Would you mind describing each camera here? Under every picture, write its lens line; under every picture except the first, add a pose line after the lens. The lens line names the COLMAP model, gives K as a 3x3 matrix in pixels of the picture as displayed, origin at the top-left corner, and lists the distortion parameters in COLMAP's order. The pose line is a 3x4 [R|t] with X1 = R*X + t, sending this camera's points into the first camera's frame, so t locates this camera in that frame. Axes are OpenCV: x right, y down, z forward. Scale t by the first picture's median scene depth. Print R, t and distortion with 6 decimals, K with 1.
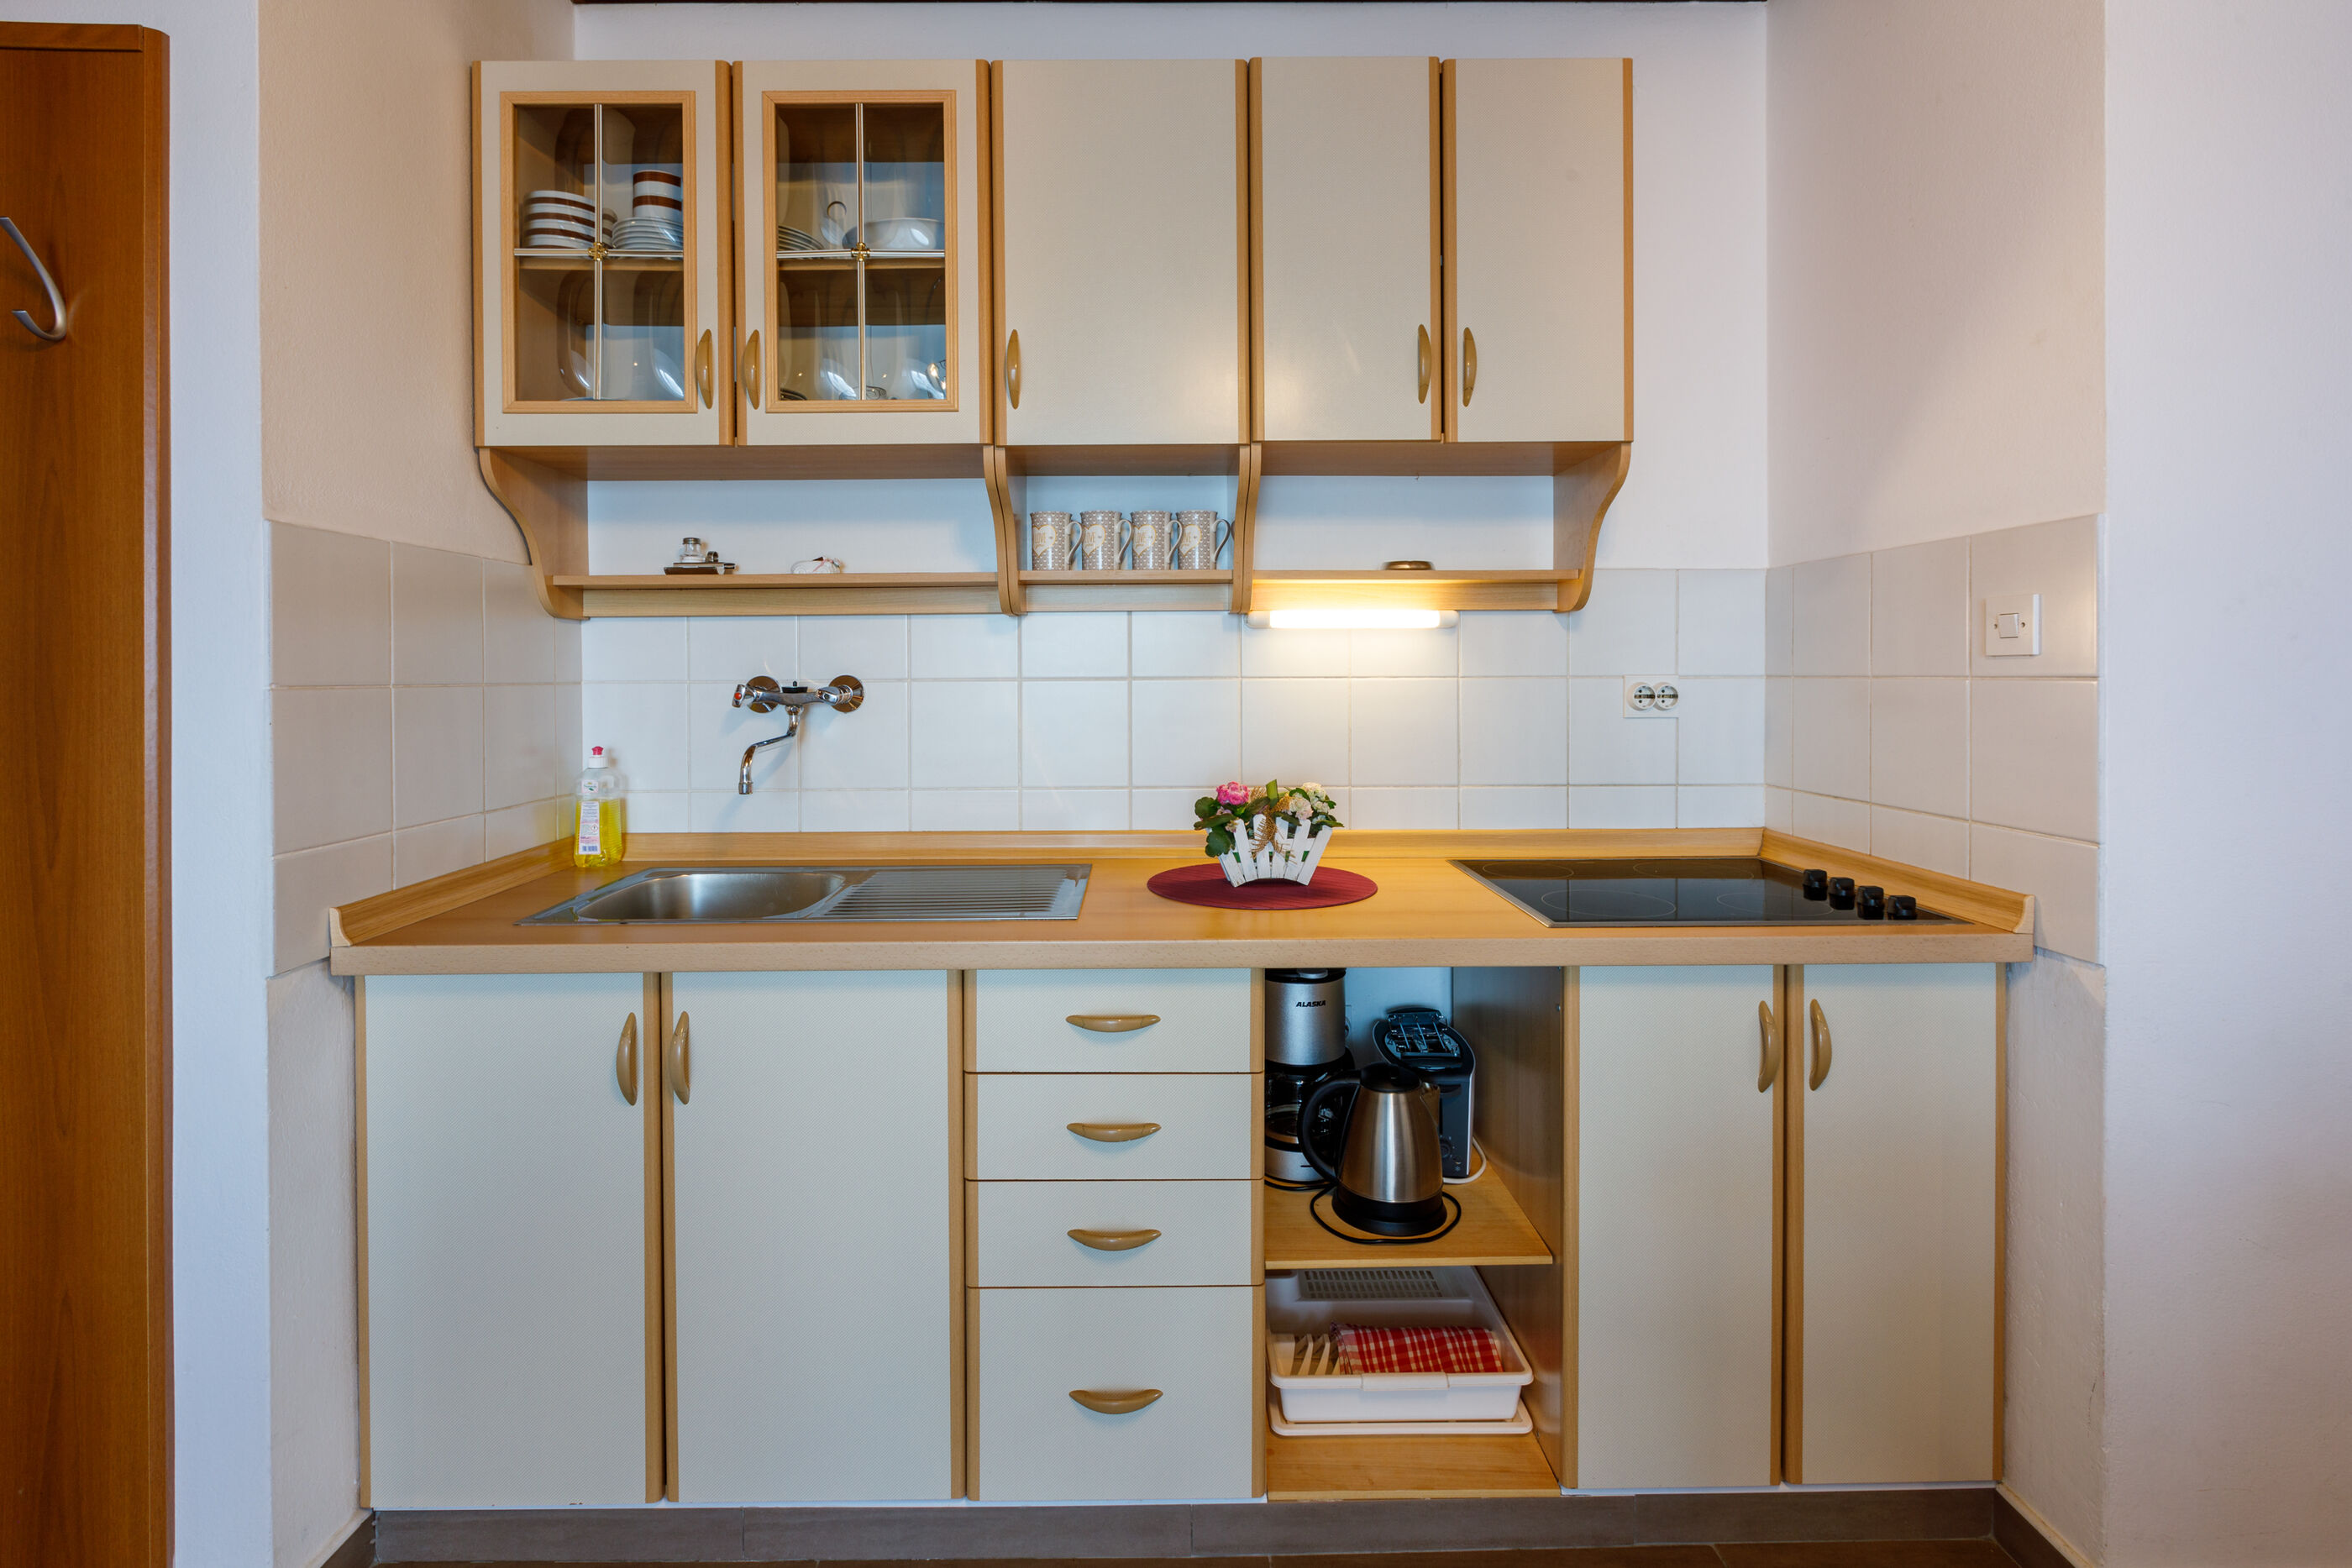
lens RADIAL K [[1057.9, 0, 1165.3], [0, 1057.9, 679.6], [0, 0, 1]] dist [0.000502, -0.000294]
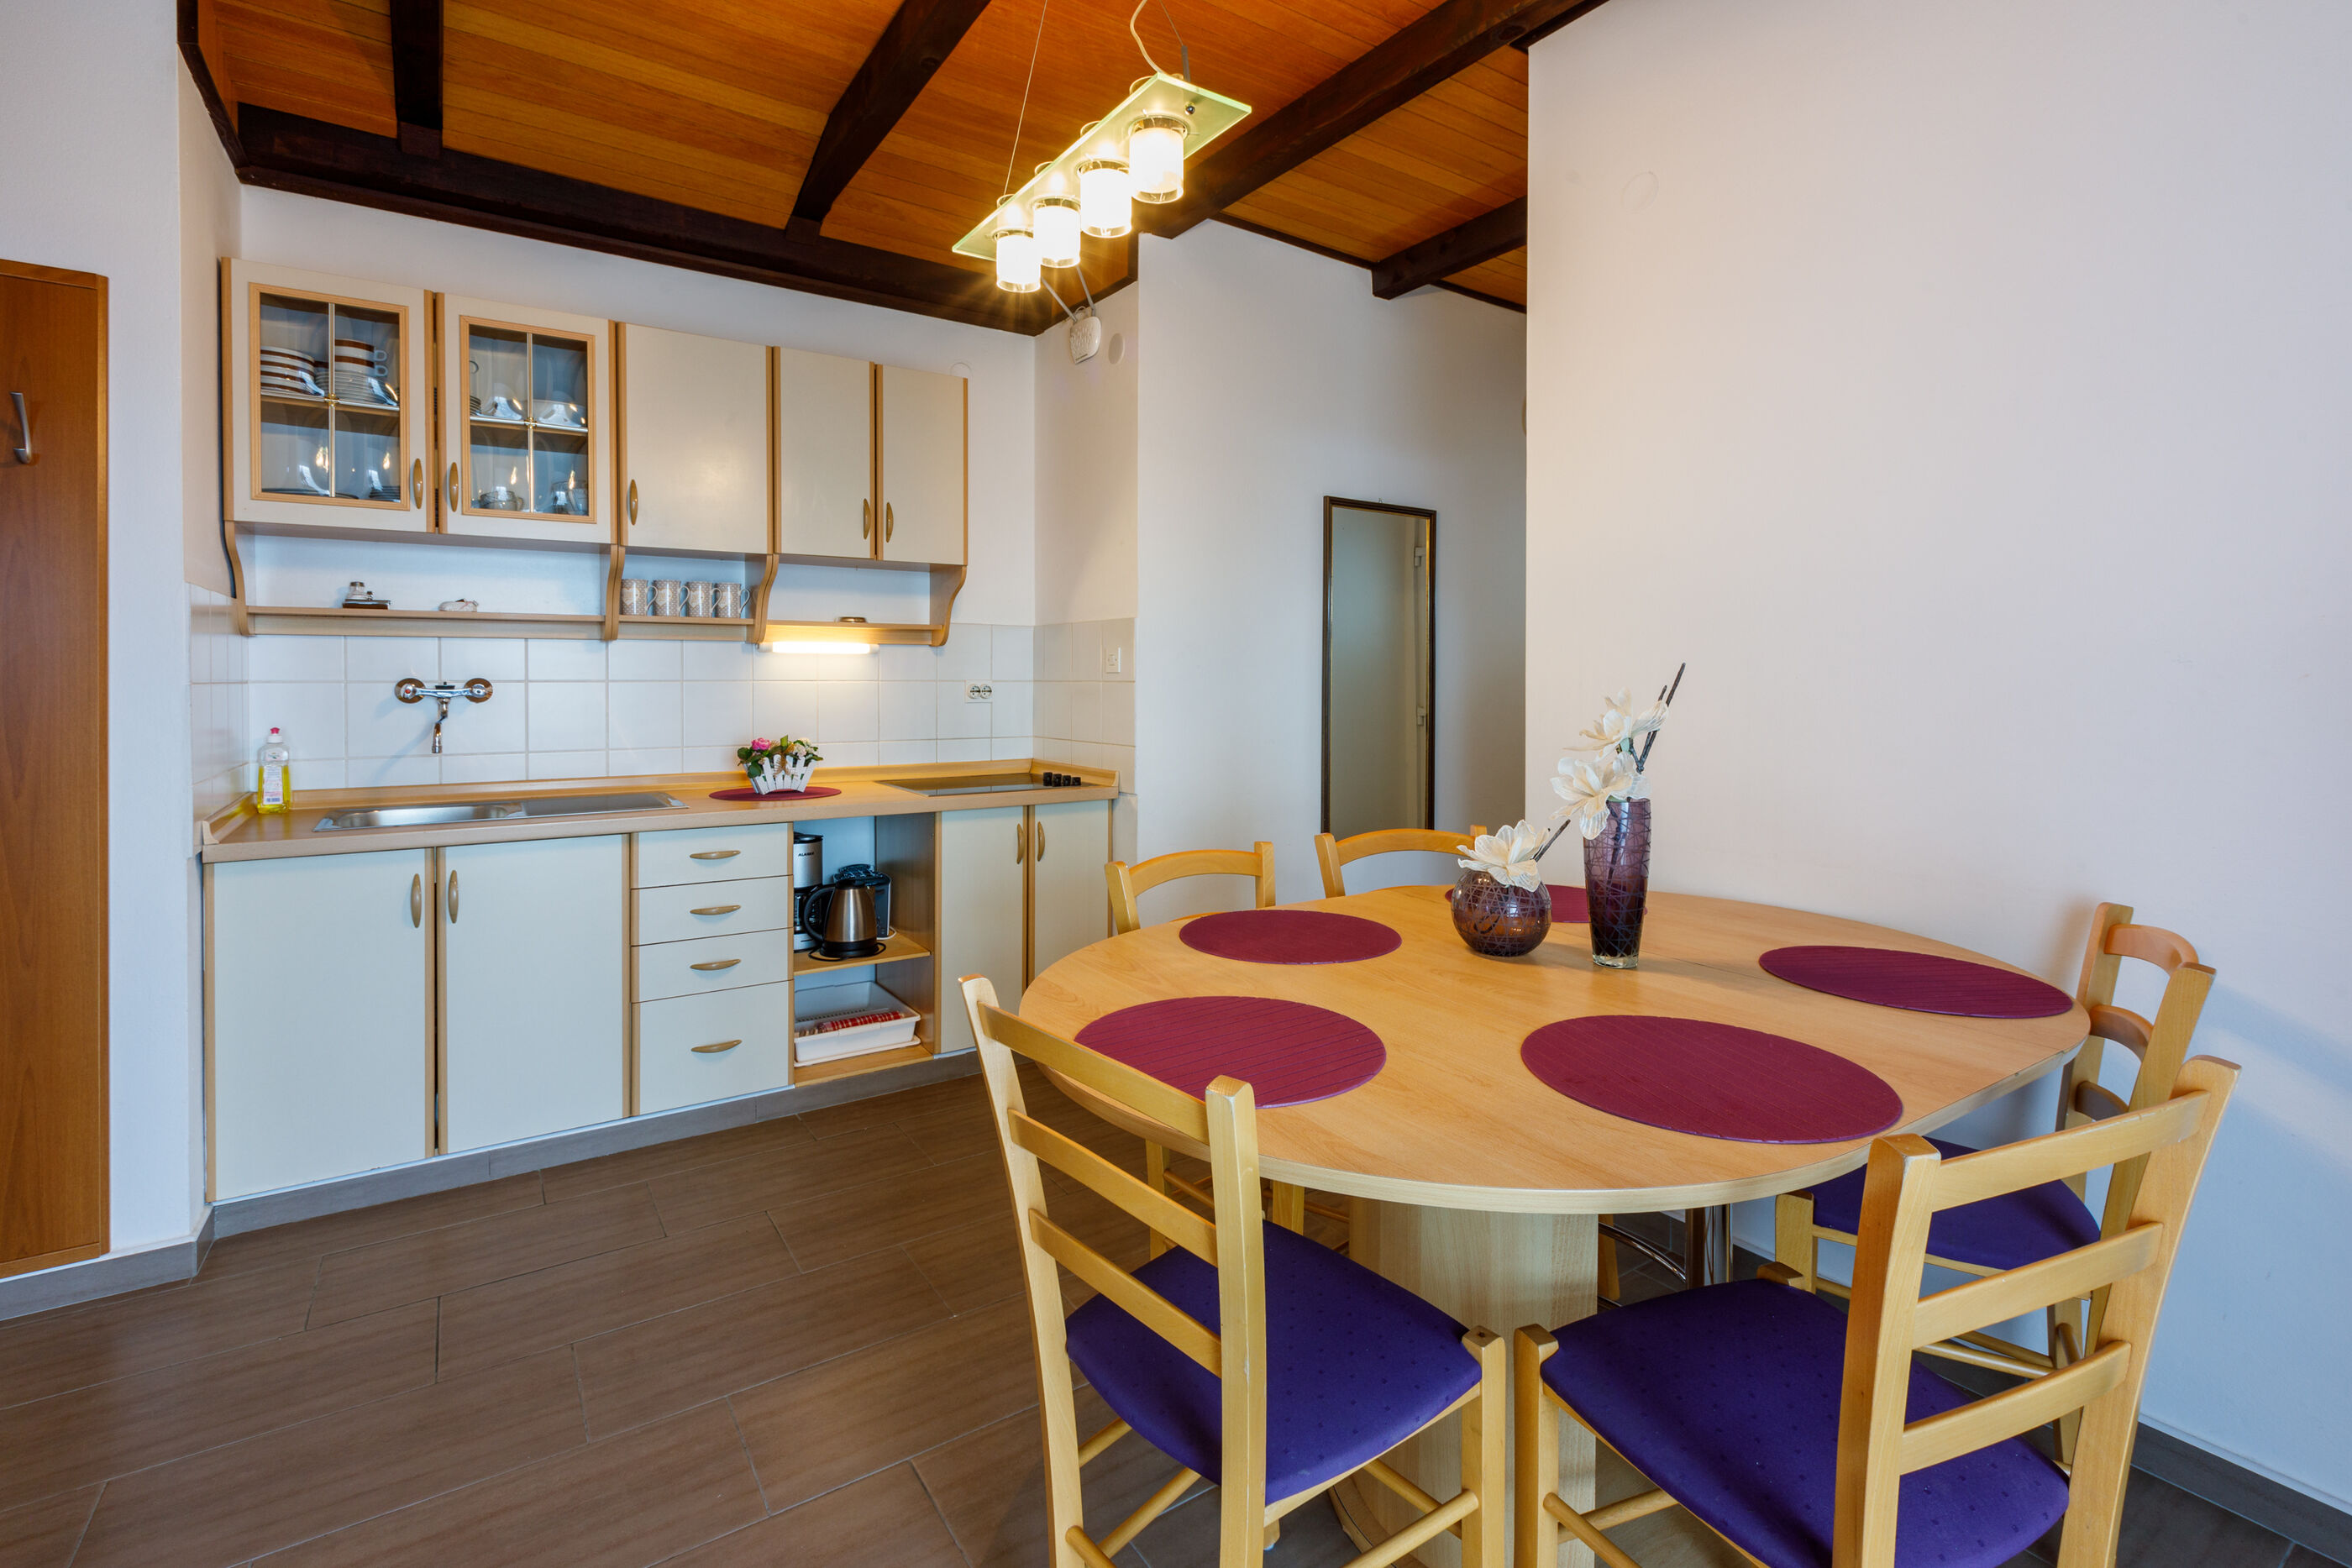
lens RADIAL K [[1076.8, 0, 1171.8], [0, 1076.8, 692.7], [0, 0, 1]] dist [-0.000608, -0.000462]
pose [[0.836787, -0.001070, 0.547528, -0.362042], [-0.002722, 0.999978, 0.006115, 0.005538], [-0.547522, -0.006608, 0.836765, -0.944947]]
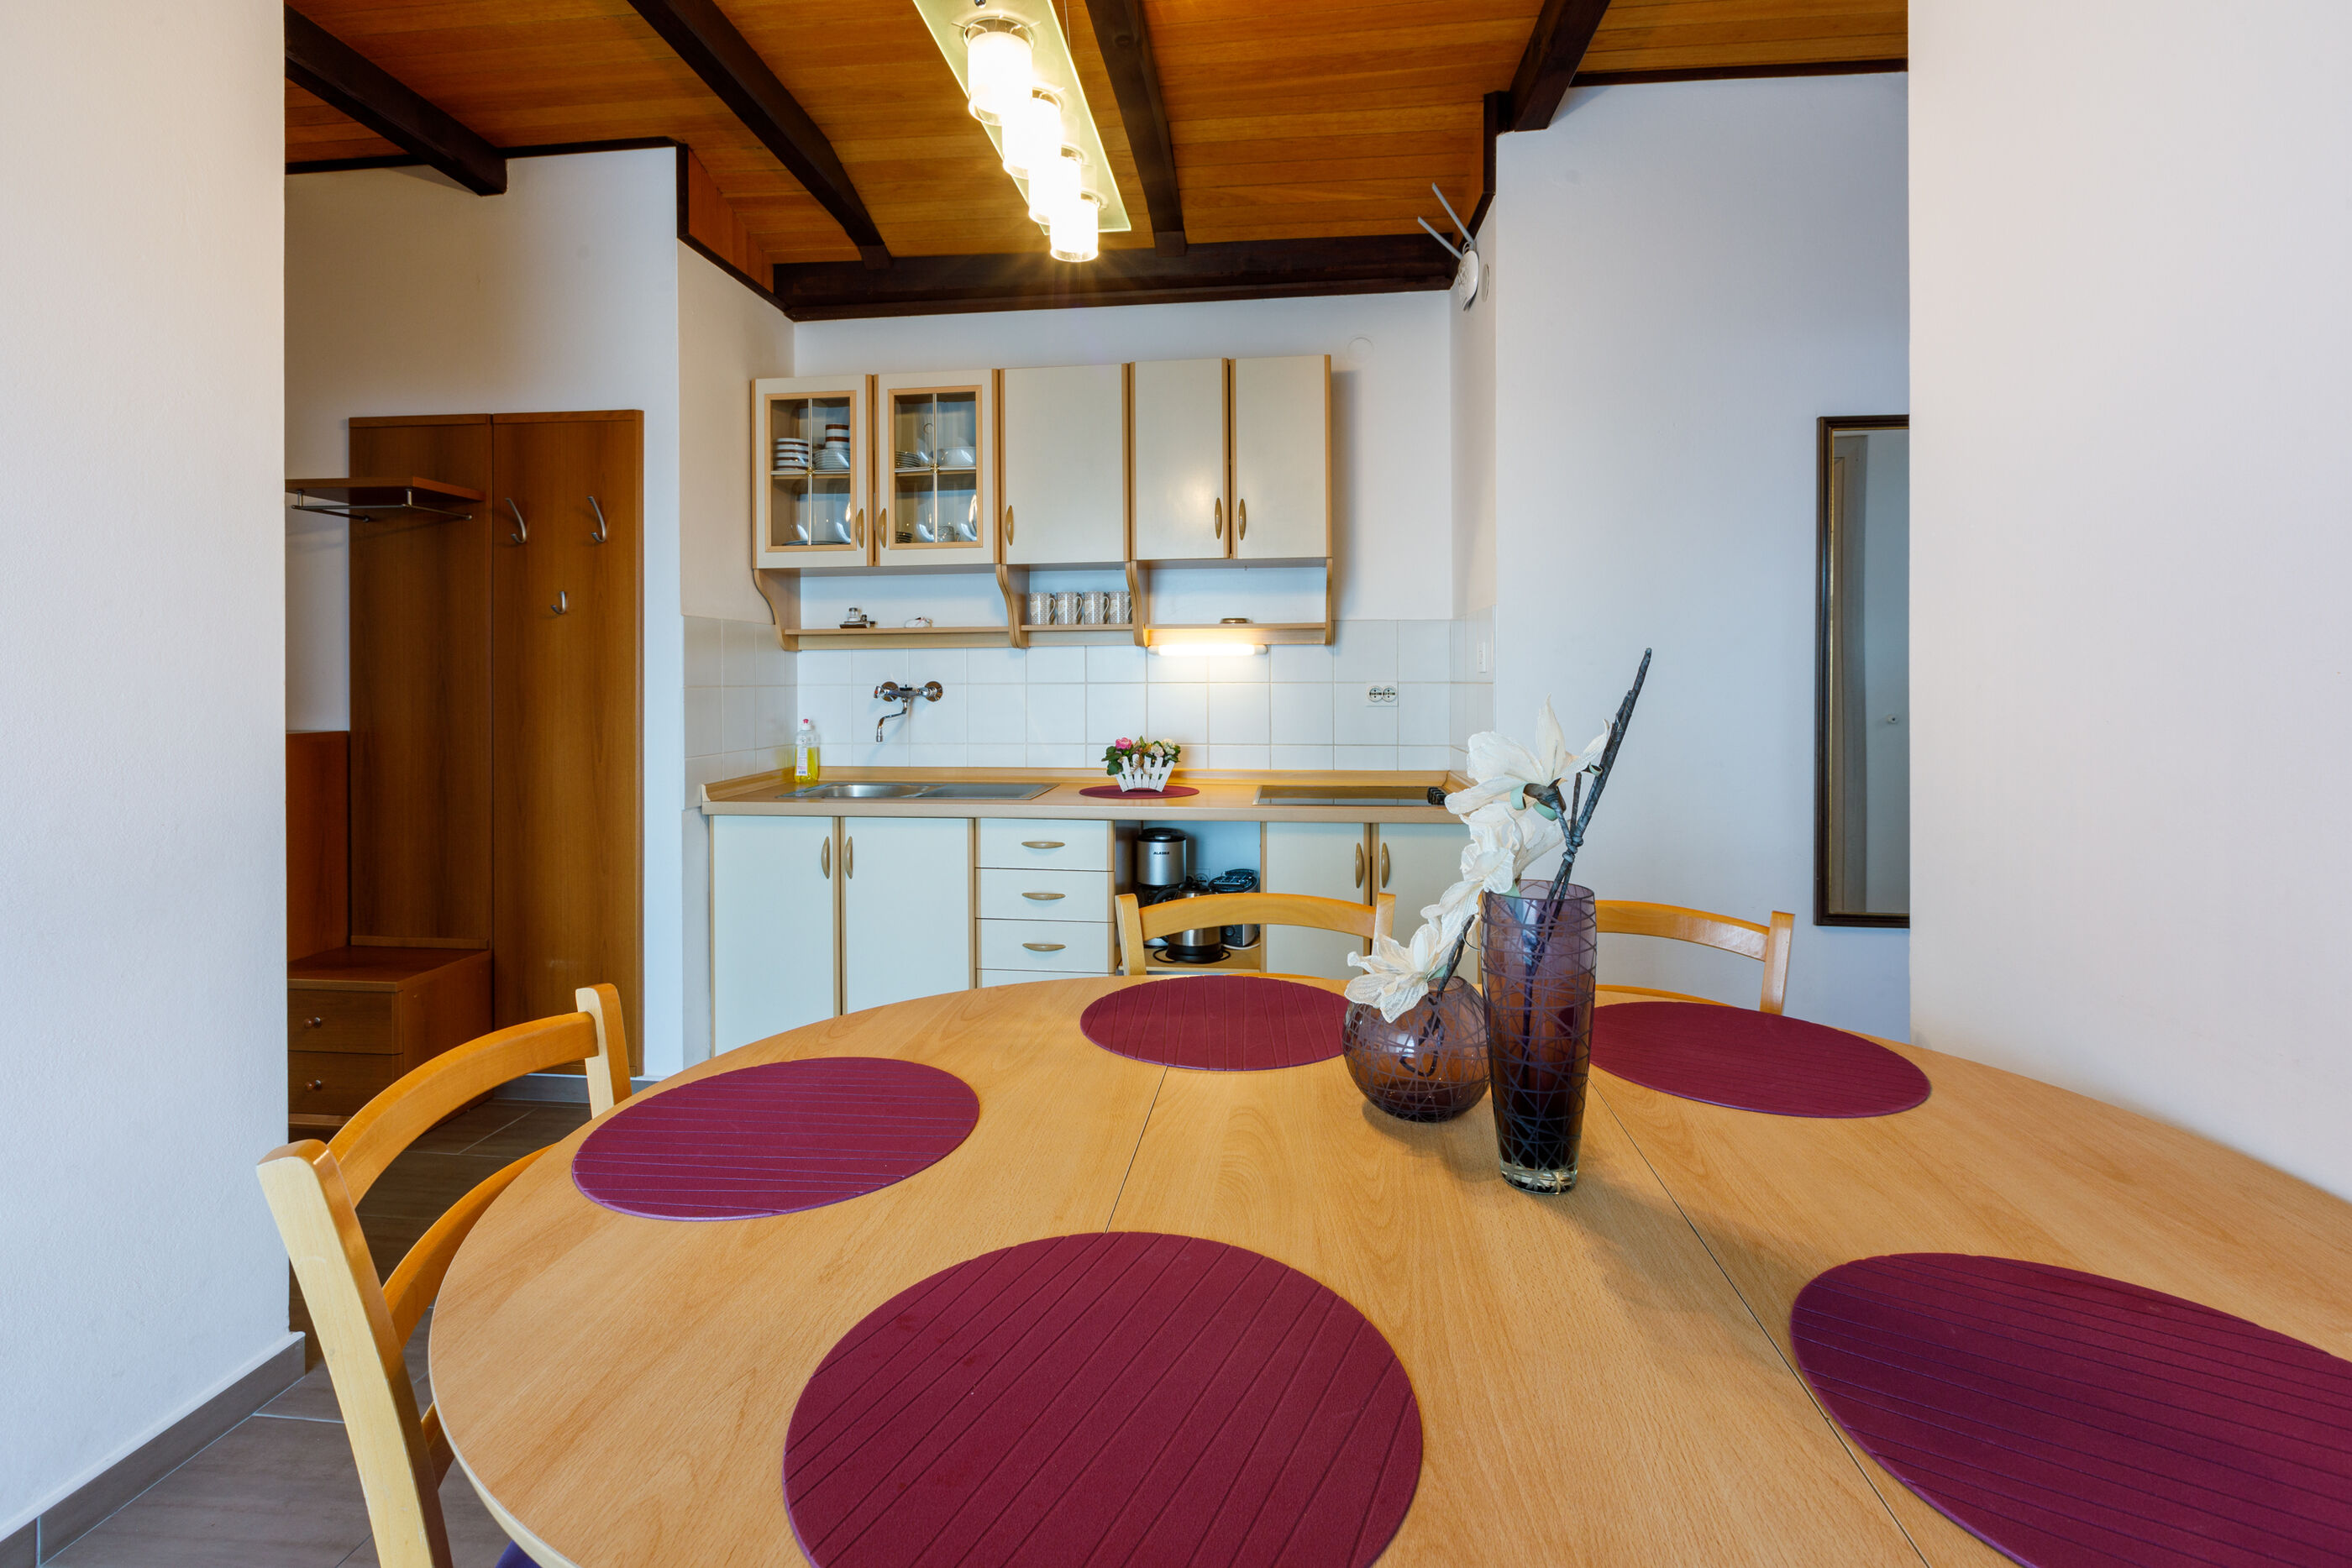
lens RADIAL K [[1078.8, 0, 1170.9], [0, 1078.8, 682.0], [0, 0, 1]] dist [-0.000113, -0.000024]
pose [[0.991448, 0.001191, -0.130496, 0.405750], [-0.001515, 0.999996, -0.002388, 0.001241], [0.130493, 0.002566, 0.991446, -0.926625]]
